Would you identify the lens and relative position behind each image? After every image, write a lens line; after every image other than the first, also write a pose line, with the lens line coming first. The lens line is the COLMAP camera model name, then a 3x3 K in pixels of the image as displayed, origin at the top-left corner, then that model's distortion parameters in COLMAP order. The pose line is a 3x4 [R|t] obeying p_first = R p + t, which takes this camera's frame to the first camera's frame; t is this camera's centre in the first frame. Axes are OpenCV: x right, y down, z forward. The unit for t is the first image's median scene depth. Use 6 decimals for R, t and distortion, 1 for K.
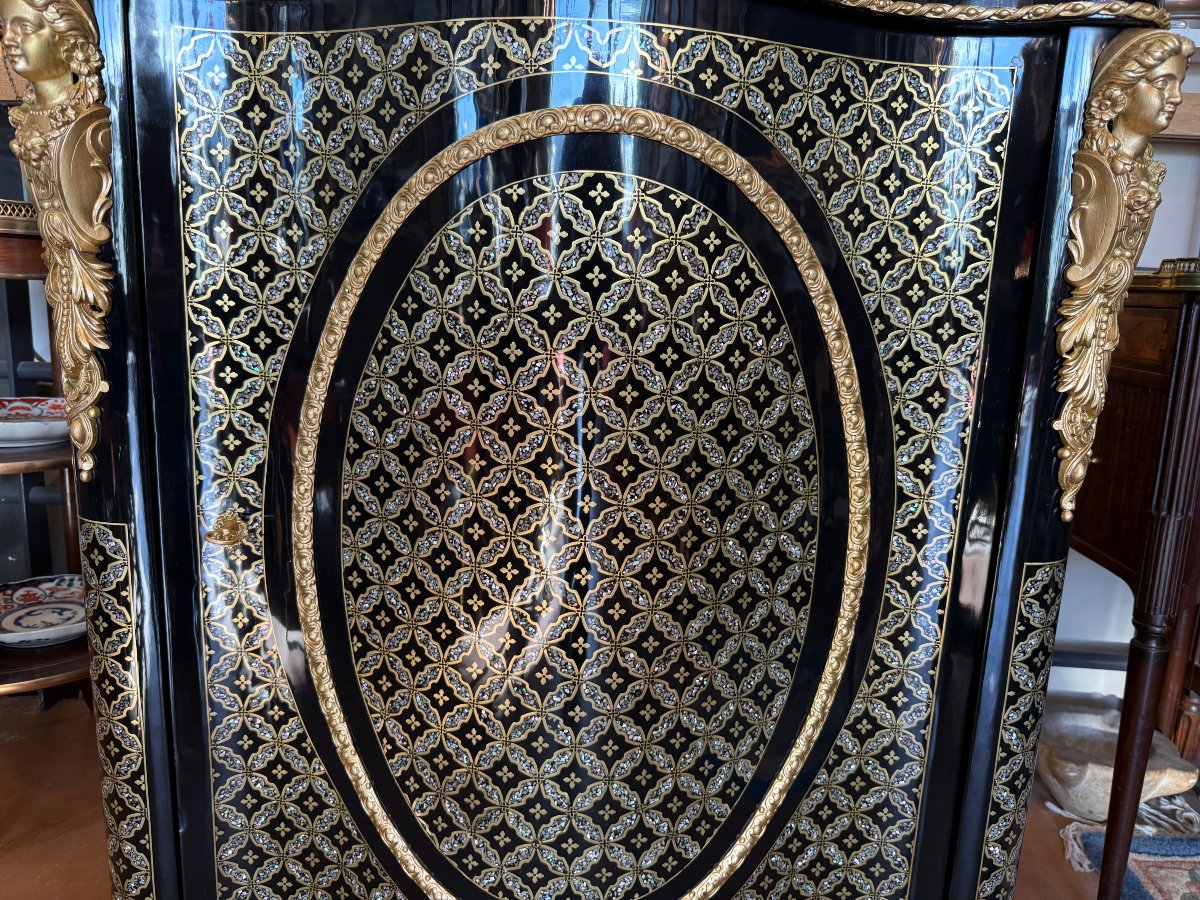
lens RADIAL K [[847.9, 0, 600.0], [0, 847.9, 450.0], [0, 0, 1]] dist [0.159783, -0.370836]
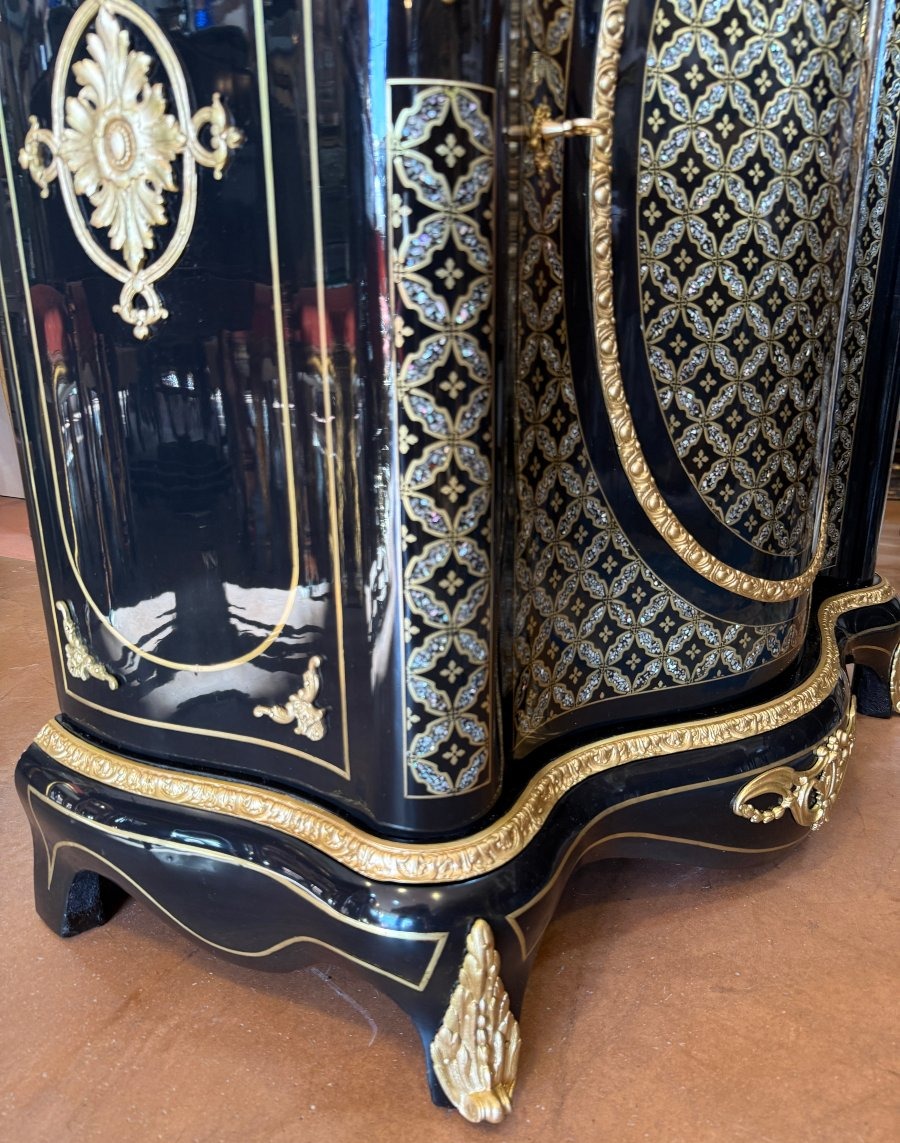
lens RADIAL K [[862.8, 0, 458.8], [0, 862.8, 608.8], [0, 0, 1]] dist [0.042838, -0.073094]
pose [[0.692886, -0.271879, 0.667825, -1.118995], [0.170373, 0.961694, 0.214750, 0.318168], [-0.700630, -0.035018, 0.712665, 0.549916]]
